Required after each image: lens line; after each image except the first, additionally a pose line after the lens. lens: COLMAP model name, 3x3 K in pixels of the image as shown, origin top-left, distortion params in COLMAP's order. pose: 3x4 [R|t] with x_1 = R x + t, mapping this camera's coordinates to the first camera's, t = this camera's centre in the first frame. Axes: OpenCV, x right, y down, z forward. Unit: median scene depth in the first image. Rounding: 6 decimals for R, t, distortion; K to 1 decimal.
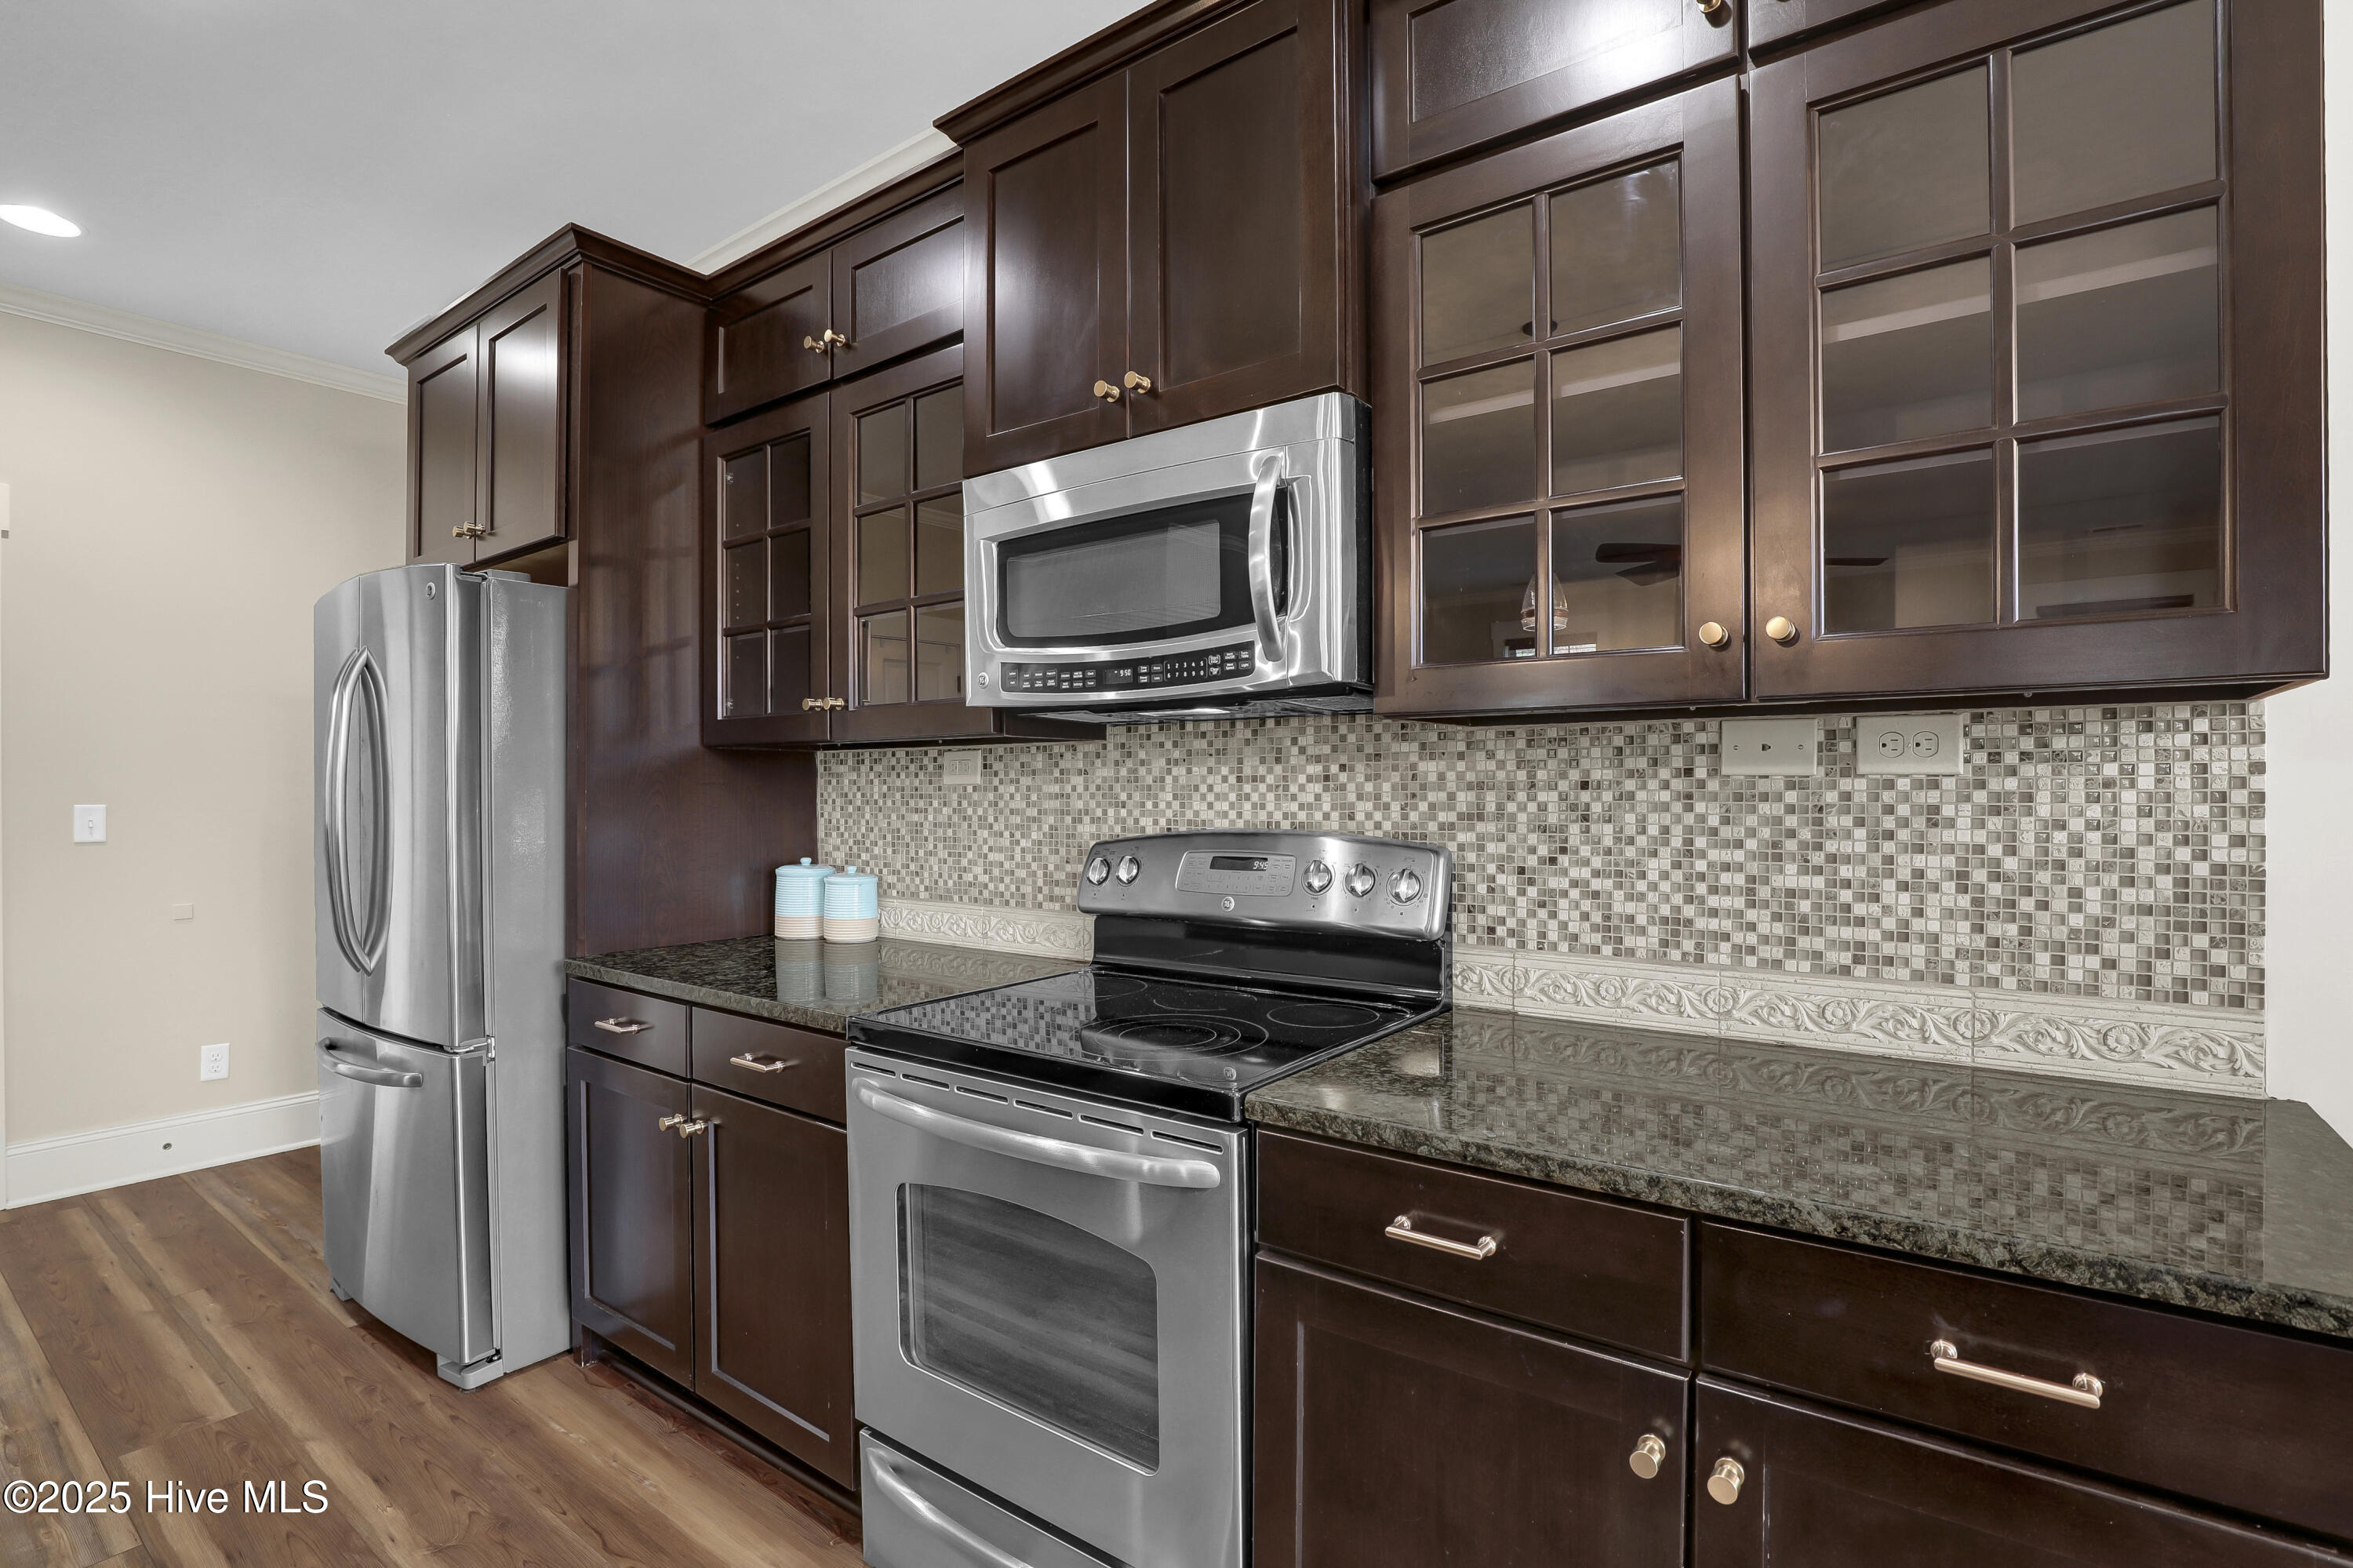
lens RADIAL K [[1118.1, 0, 1190.4], [0, 1118.1, 791.9], [0, 0, 1]] dist [-0.022320, 0.001725]
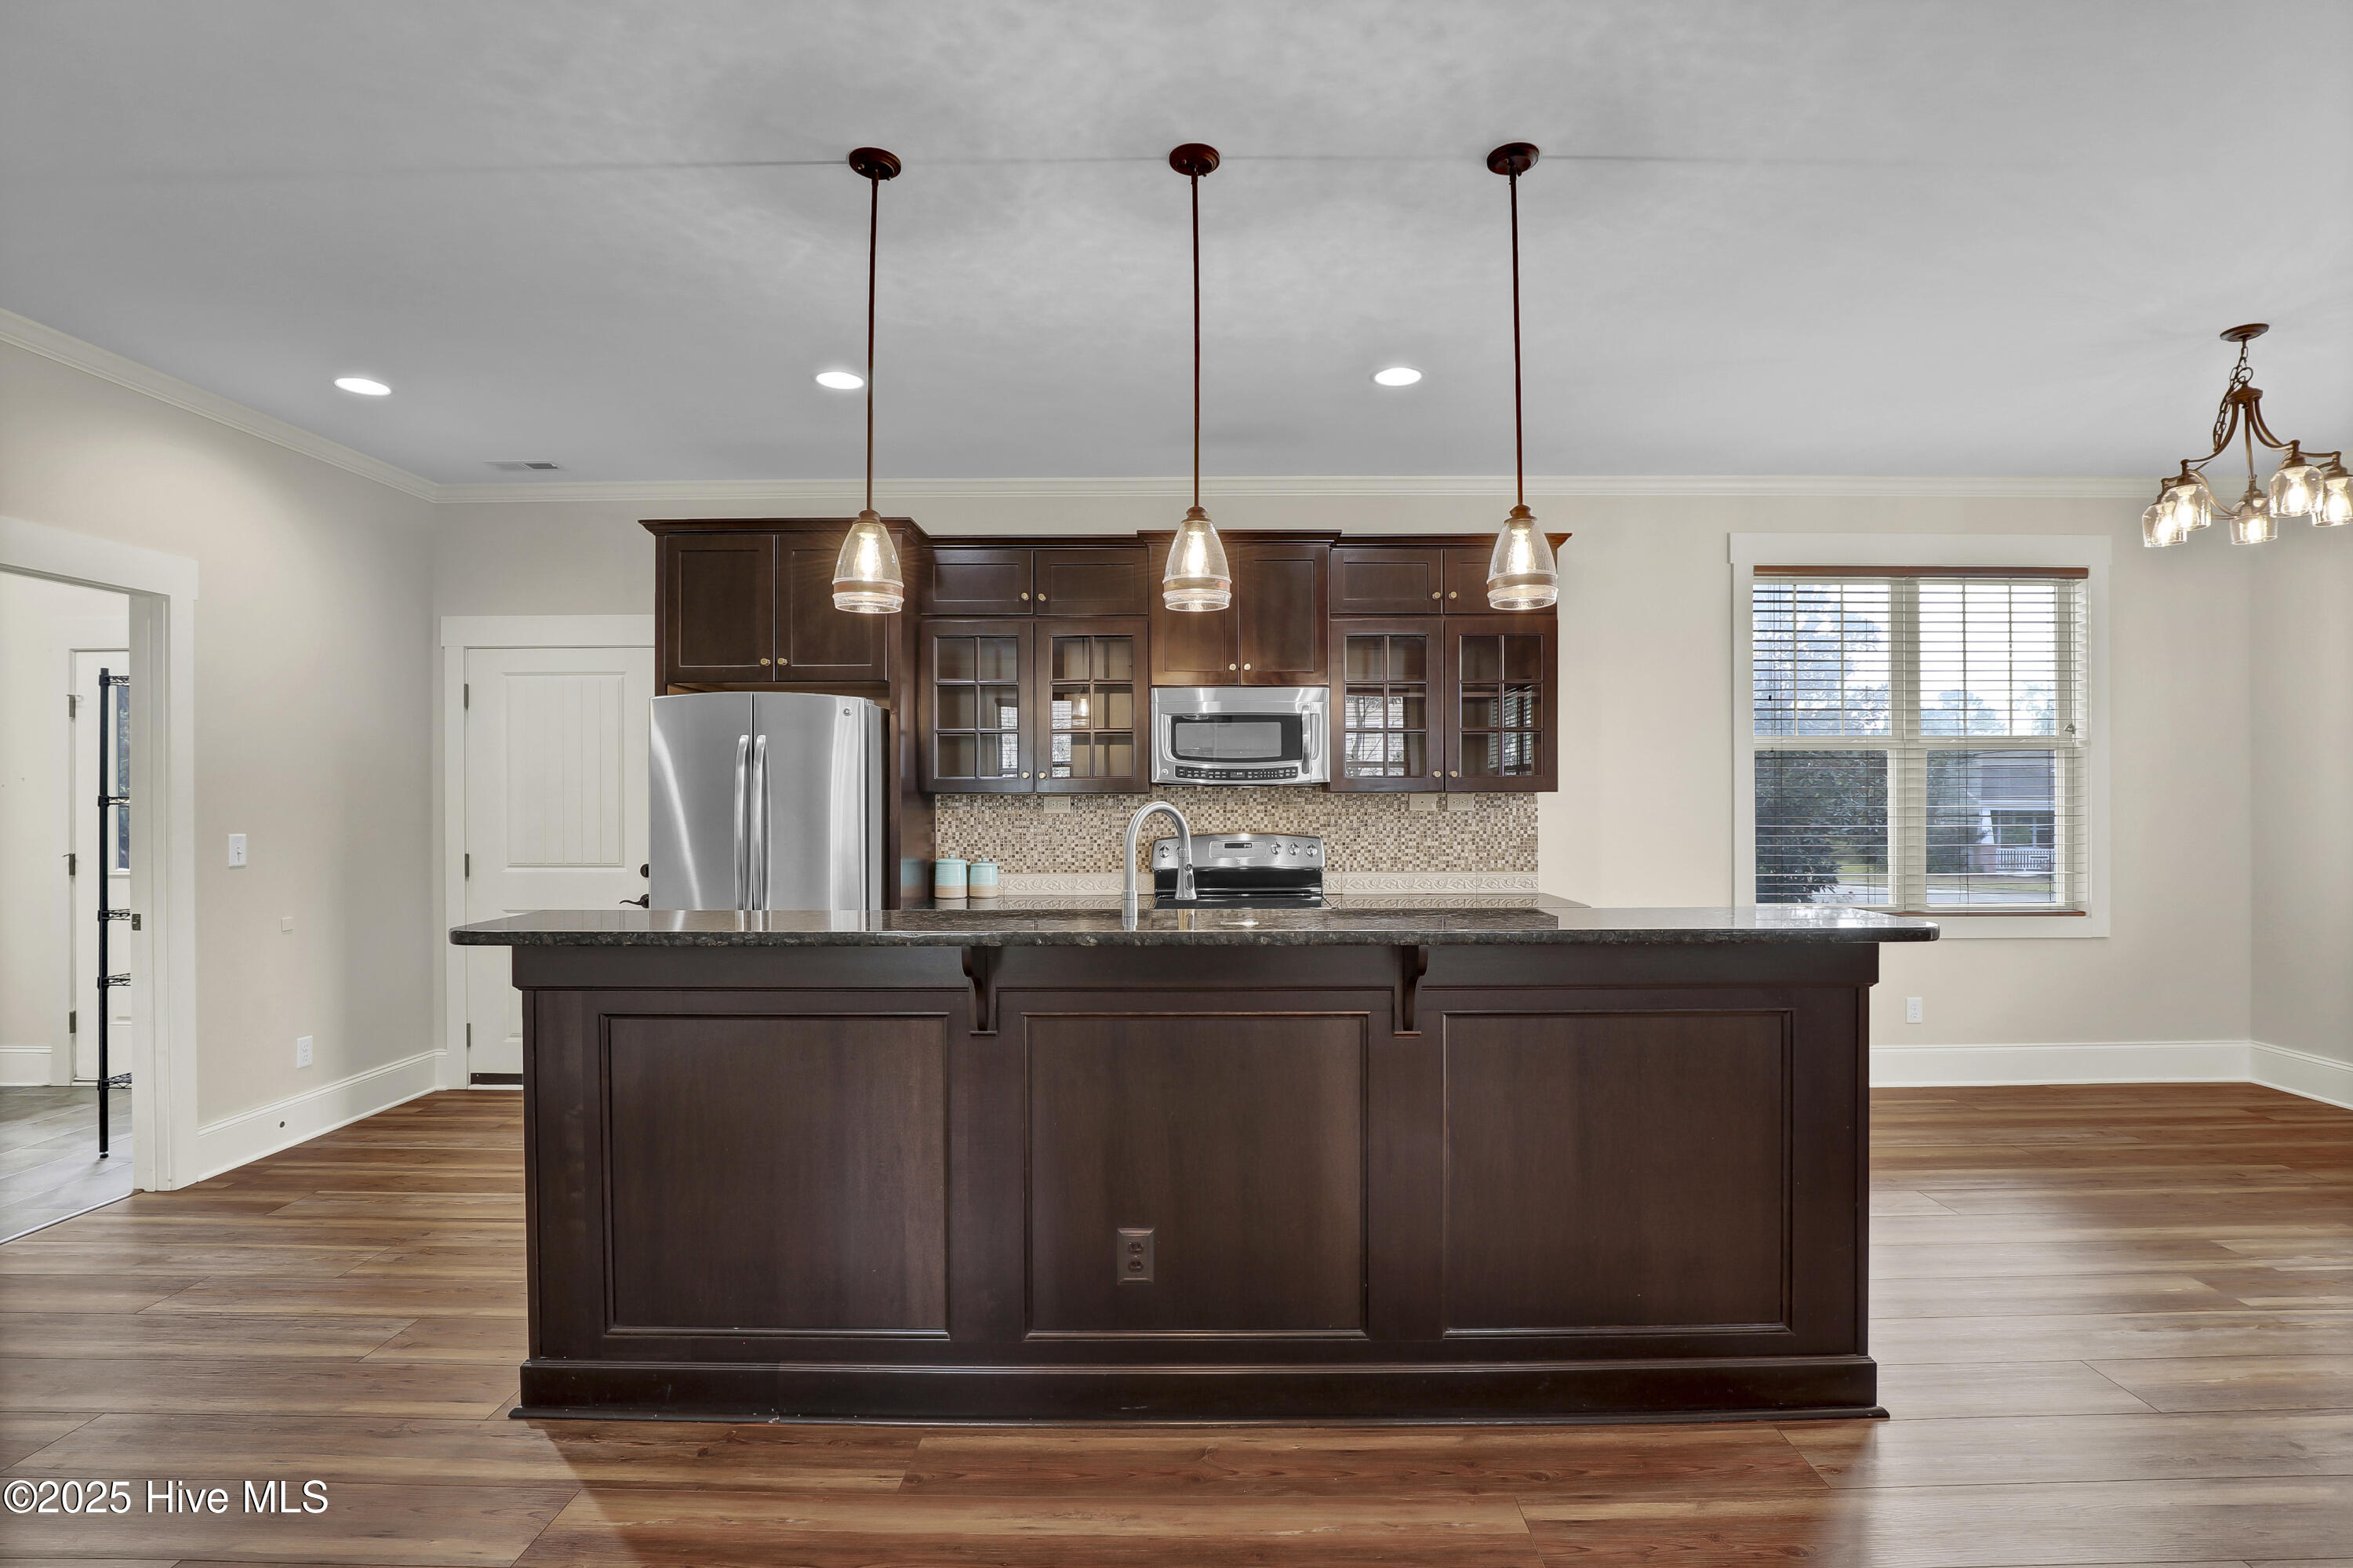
lens RADIAL K [[1118.1, 0, 1191.3], [0, 1118.1, 794.2], [0, 0, 1]] dist [-0.022320, 0.001725]
pose [[0.808044, -0.001253, 0.589121, -1.886667], [0.002822, 0.999994, -0.001744, -0.058597], [-0.589115, 0.003072, 0.808043, -1.191860]]
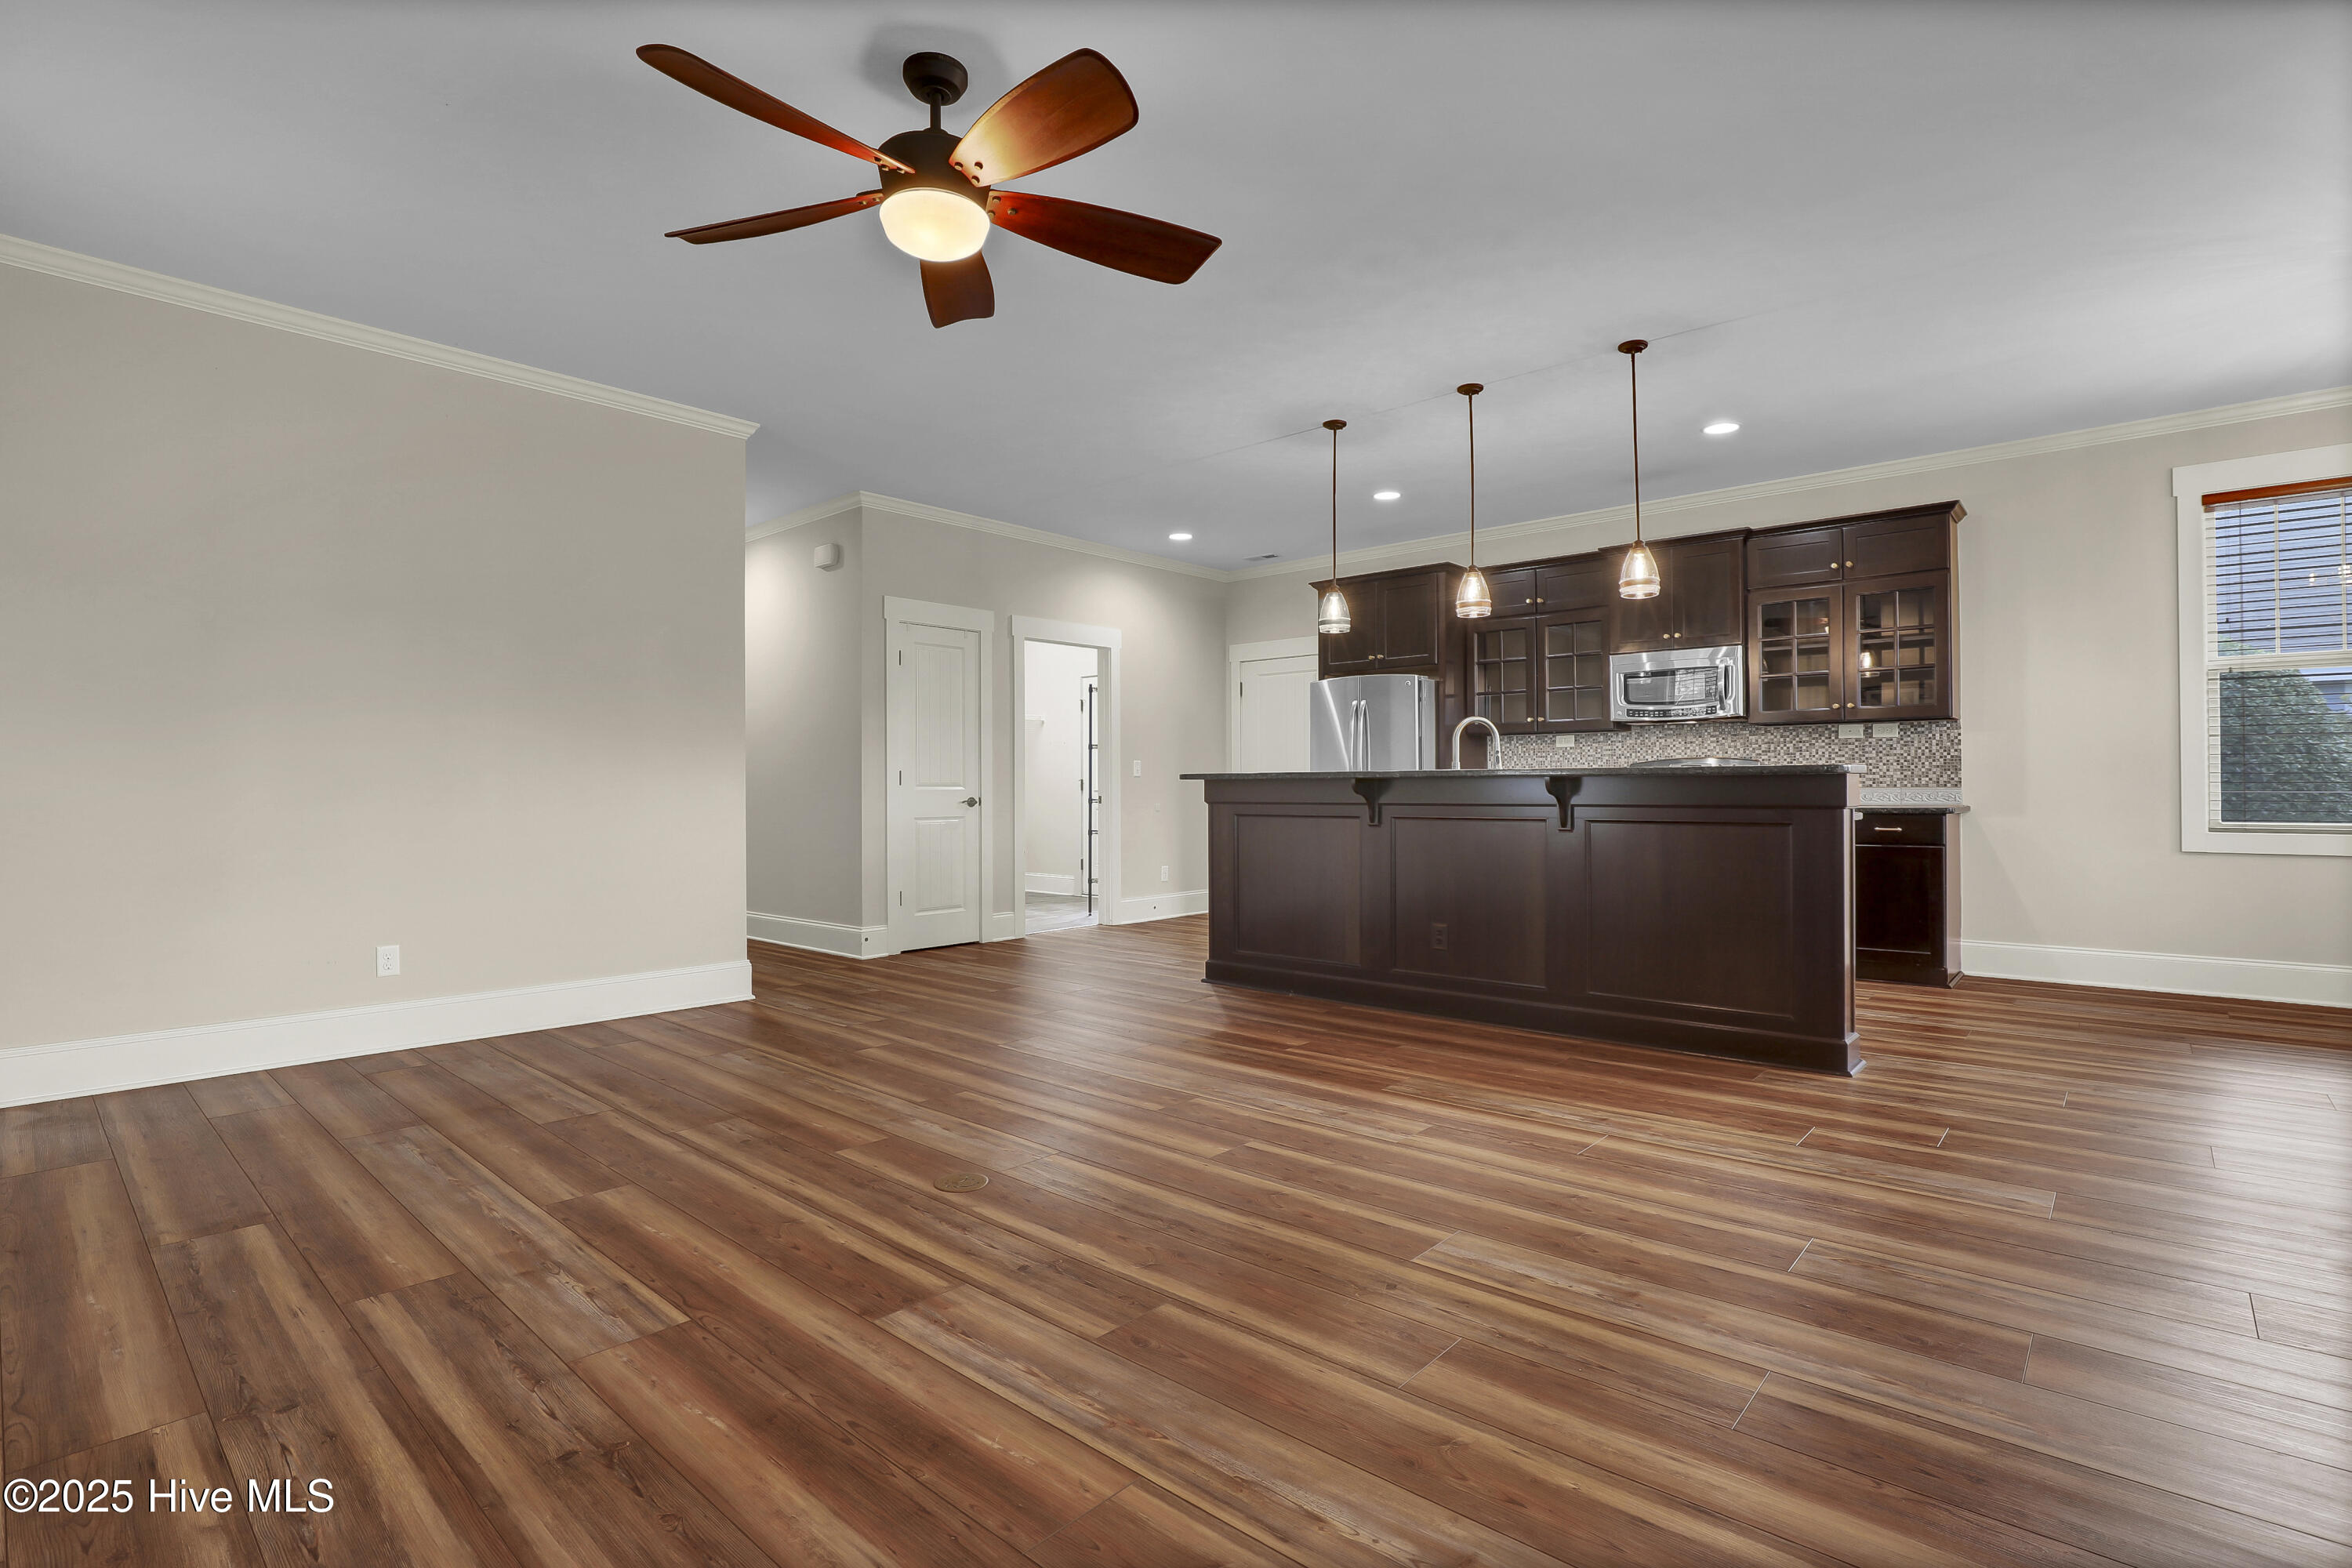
lens RADIAL K [[1117.6, 0, 1188.1], [0, 1117.6, 791.1], [0, 0, 1]] dist [-0.022320, 0.001725]
pose [[0.996448, -0.001704, -0.084198, -1.484179], [0.001723, 0.999999, 0.000148, 0.166455], [0.084198, -0.000293, 0.996449, -3.099415]]
